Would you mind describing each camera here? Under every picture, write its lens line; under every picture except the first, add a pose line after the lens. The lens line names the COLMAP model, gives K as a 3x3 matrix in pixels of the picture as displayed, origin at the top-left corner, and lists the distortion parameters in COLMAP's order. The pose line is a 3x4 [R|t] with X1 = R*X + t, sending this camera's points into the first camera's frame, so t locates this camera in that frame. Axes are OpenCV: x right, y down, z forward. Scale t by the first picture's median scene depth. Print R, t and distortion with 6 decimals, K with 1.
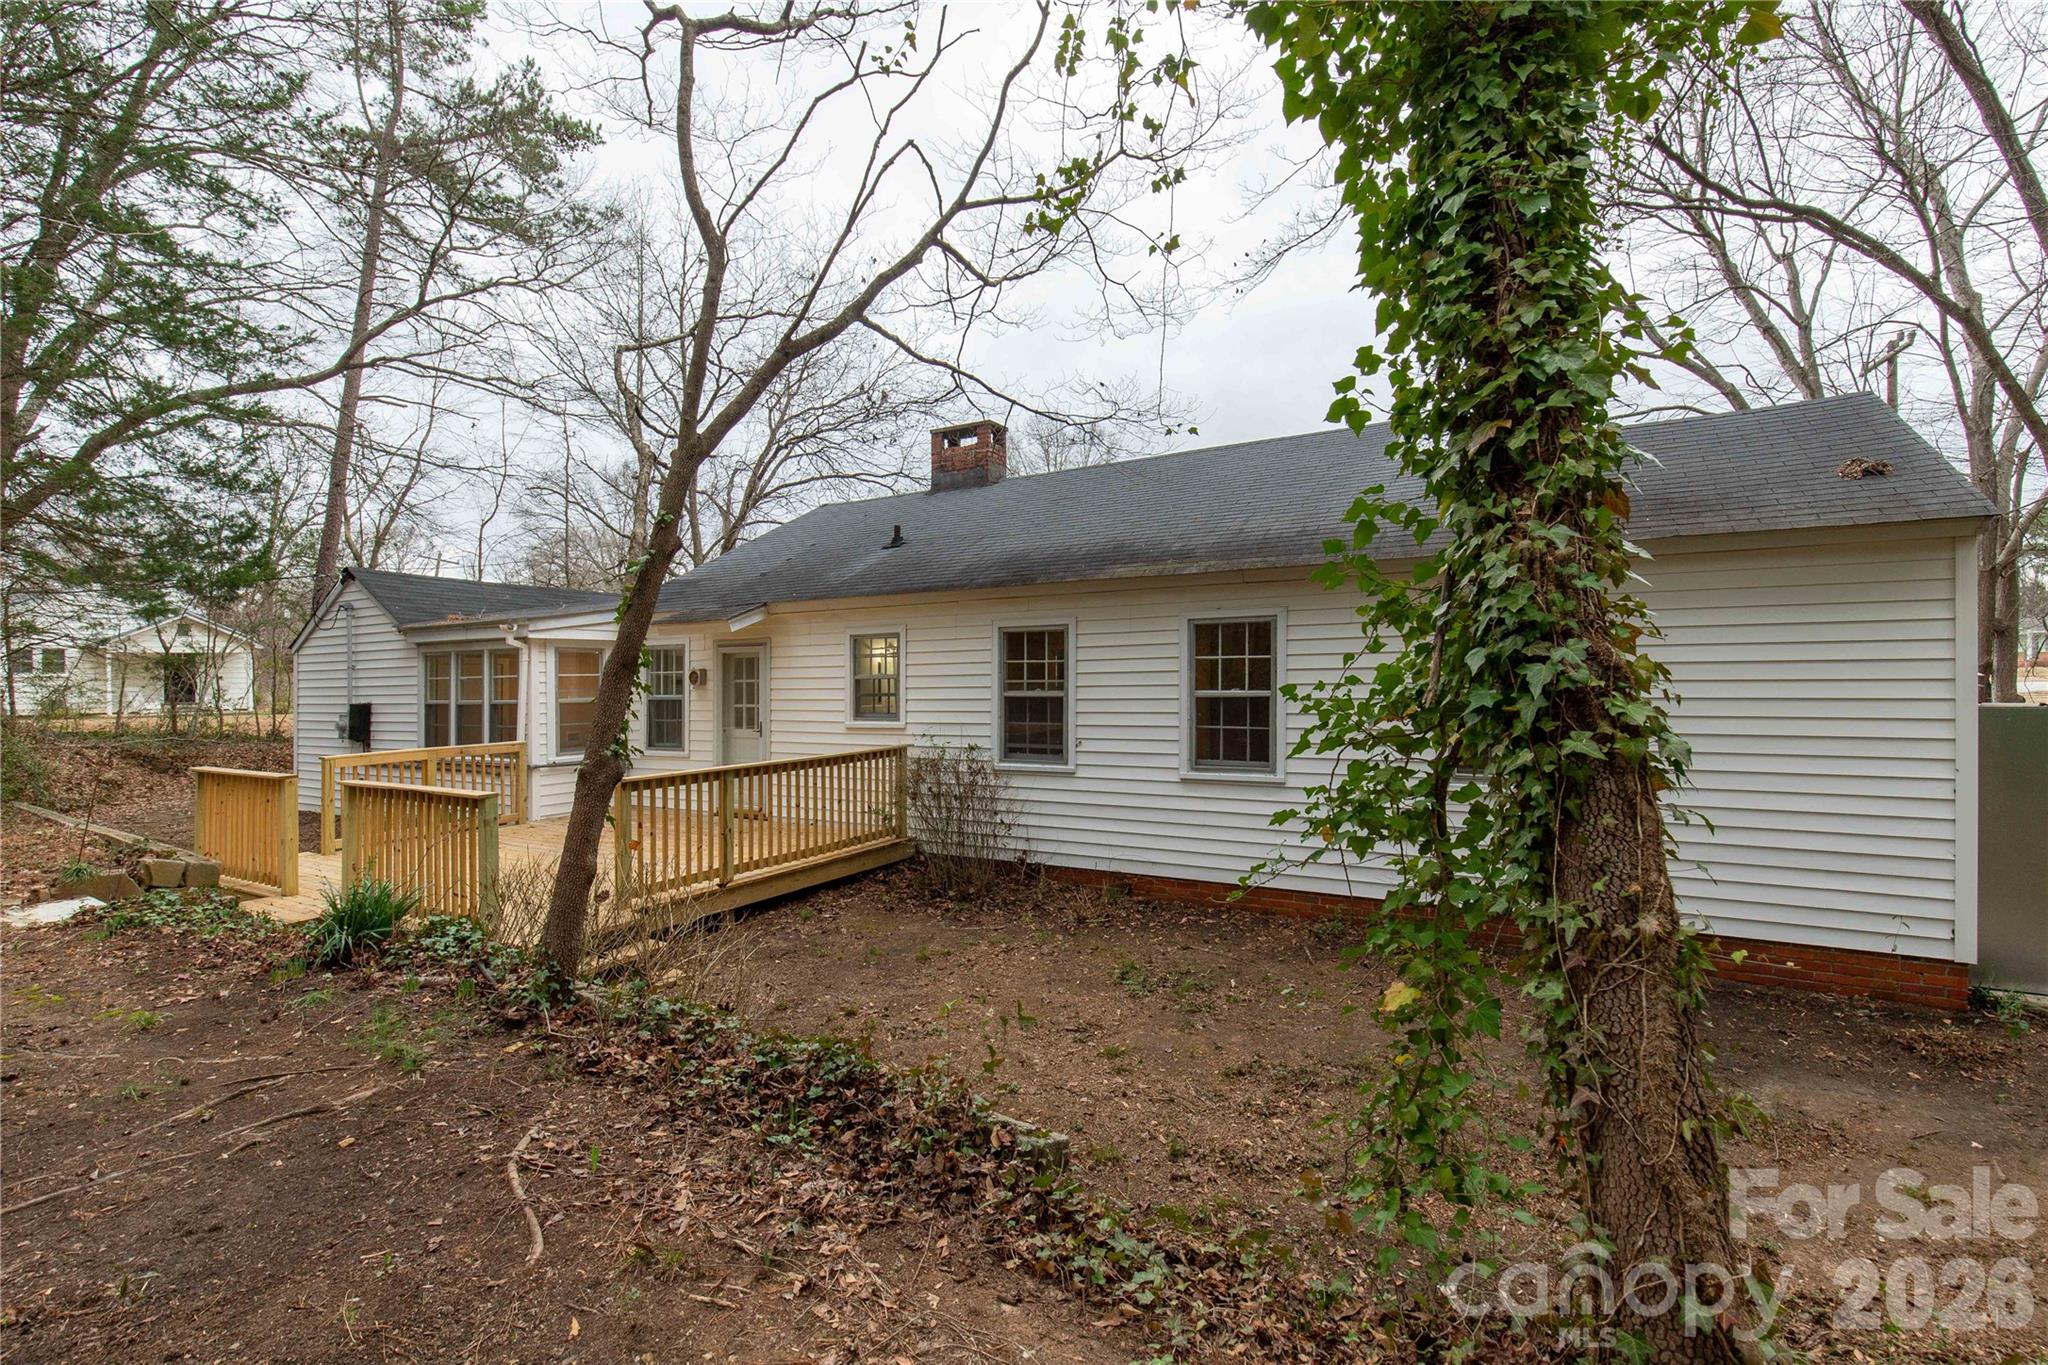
lens RADIAL K [[949.7, 0, 1033.9], [0, 949.7, 676.1], [0, 0, 1]] dist [-0.001093, -0.000137]
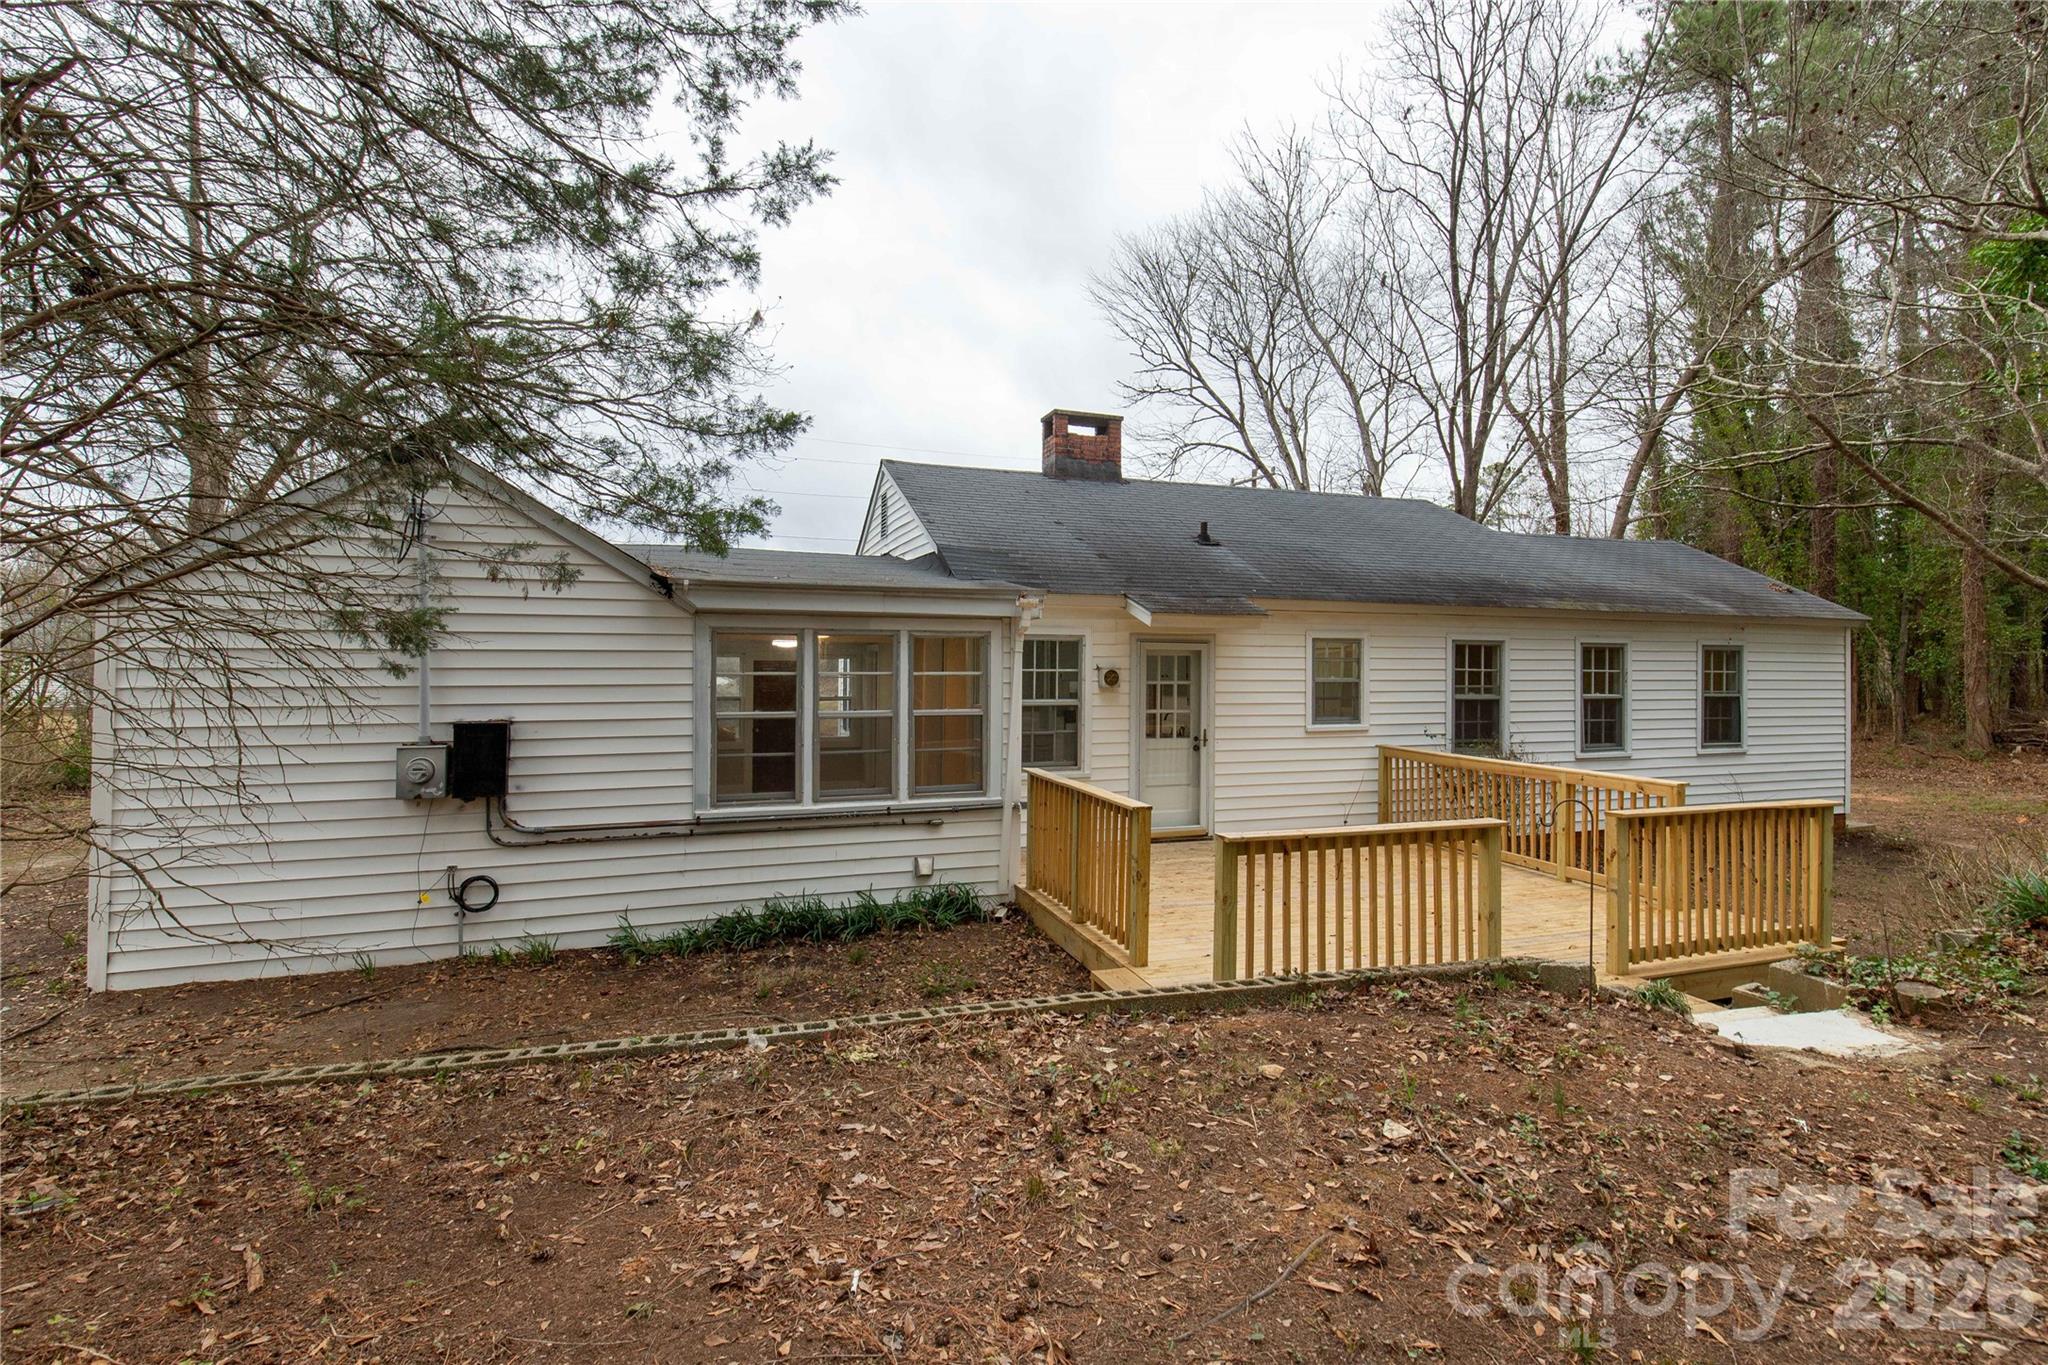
lens RADIAL K [[949.7, 0, 1033.7], [0, 949.7, 692.5], [0, 0, 1]] dist [-0.001093, -0.000137]
pose [[0.651600, 0.002154, 0.758559, -1.250897], [-0.008576, 0.999953, 0.004527, 0.012661], [-0.758514, -0.009455, 0.651588, 0.646180]]
